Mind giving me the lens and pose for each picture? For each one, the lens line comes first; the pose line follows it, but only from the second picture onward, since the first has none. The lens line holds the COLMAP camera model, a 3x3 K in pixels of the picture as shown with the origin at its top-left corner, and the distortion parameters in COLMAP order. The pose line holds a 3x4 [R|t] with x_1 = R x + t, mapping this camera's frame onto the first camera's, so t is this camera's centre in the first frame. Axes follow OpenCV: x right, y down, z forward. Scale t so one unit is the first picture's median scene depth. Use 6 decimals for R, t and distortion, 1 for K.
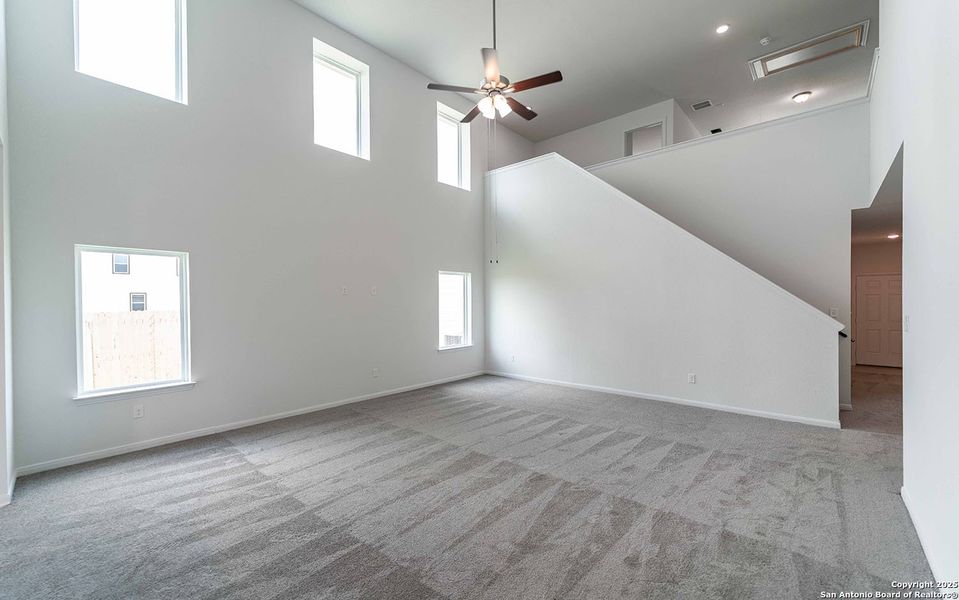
lens RADIAL K [[387.8, 0, 481.5], [0, 387.8, 302.5], [0, 0, 1]] dist [0.000059, 0.000011]
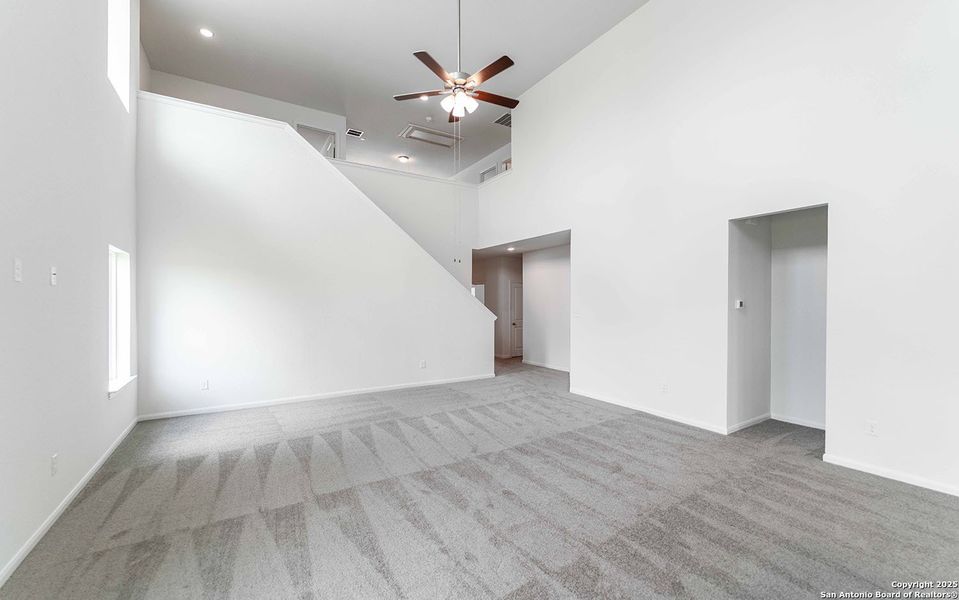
lens RADIAL K [[387.8, 0, 481.5], [0, 387.8, 302.5], [0, 0, 1]] dist [0.000059, 0.000011]
pose [[0.281900, 0.006320, 0.959423, -0.777450], [0.002294, 0.999971, -0.007262, 0.005612], [-0.959441, 0.004248, 0.281877, 0.582836]]
